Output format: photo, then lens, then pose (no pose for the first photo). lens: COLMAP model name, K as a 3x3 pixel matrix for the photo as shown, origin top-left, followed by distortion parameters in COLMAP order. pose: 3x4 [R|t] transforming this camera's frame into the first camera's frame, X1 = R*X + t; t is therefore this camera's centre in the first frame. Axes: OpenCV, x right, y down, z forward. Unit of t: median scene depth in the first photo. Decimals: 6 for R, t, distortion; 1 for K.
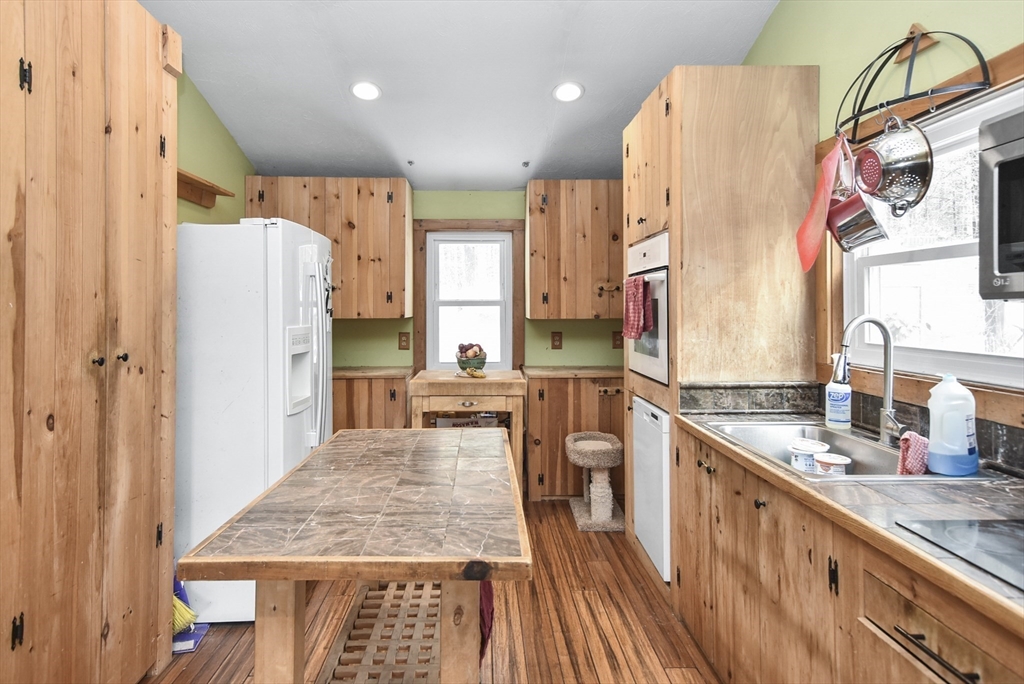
lens RADIAL K [[614.0, 0, 493.2], [0, 614.0, 301.8], [0, 0, 1]] dist [0.004115, 0.014257]
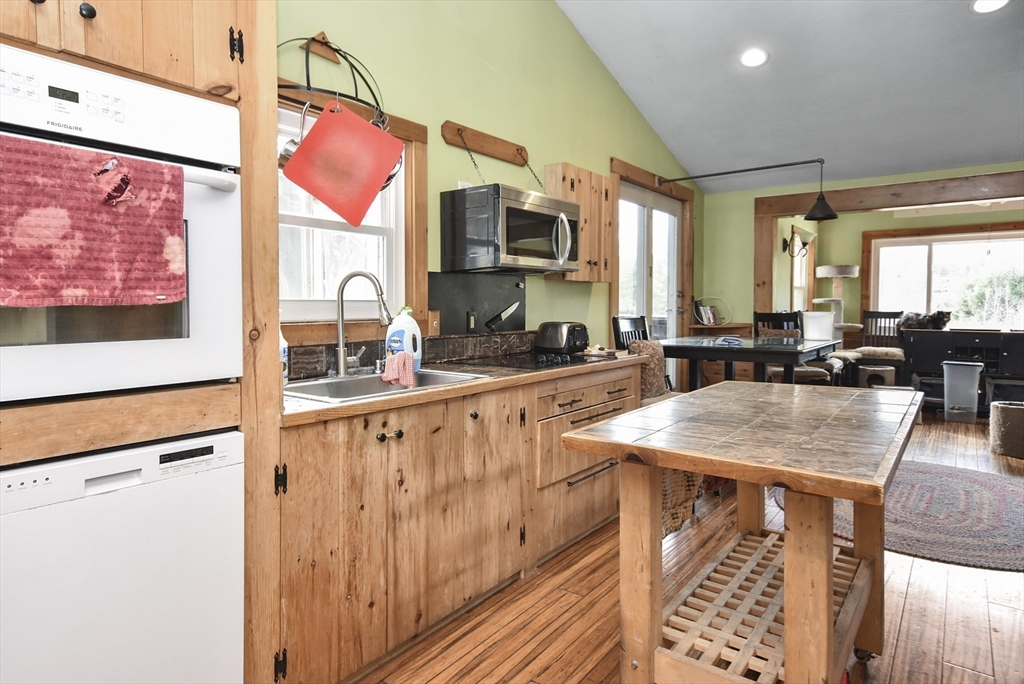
lens RADIAL K [[614.0, 0, 500.1], [0, 614.0, 321.3], [0, 0, 1]] dist [0.004115, 0.014257]
pose [[-0.790051, -0.013850, 0.612885, -0.268501], [-0.002373, 0.999806, 0.019534, 0.074062], [-0.613037, 0.013978, -0.789931, 1.356997]]
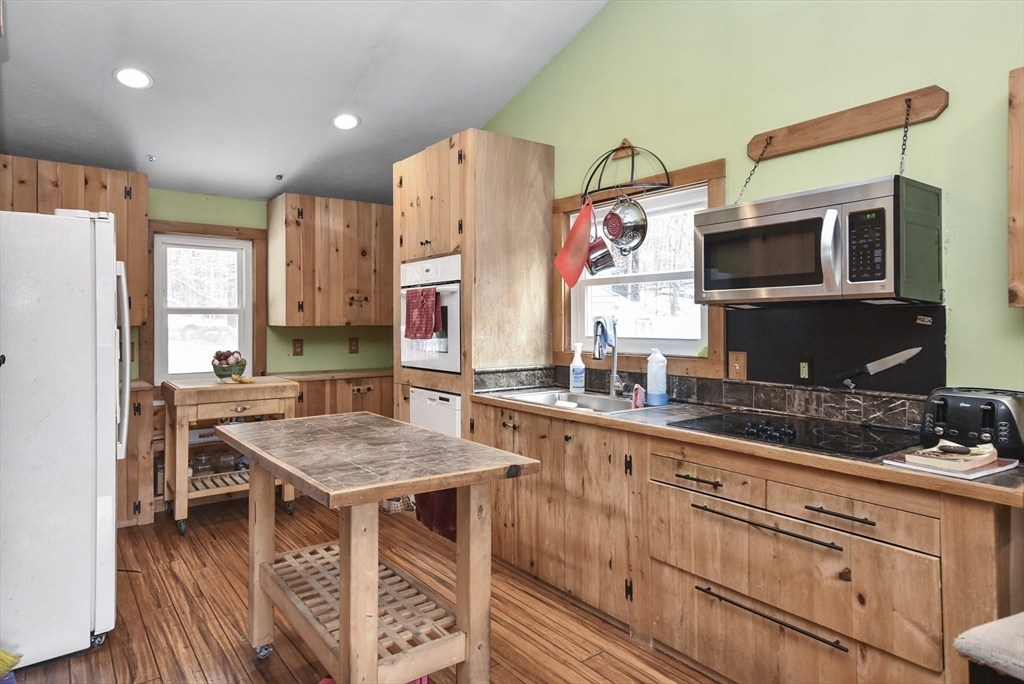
lens RADIAL K [[614.0, 0, 499.4], [0, 614.0, 318.2], [0, 0, 1]] dist [0.004115, 0.014257]
pose [[0.819910, 0.003817, 0.572480, -0.402438], [-0.004825, 0.999988, 0.000243, 0.021045], [-0.572473, -0.002962, 0.819918, -0.108403]]
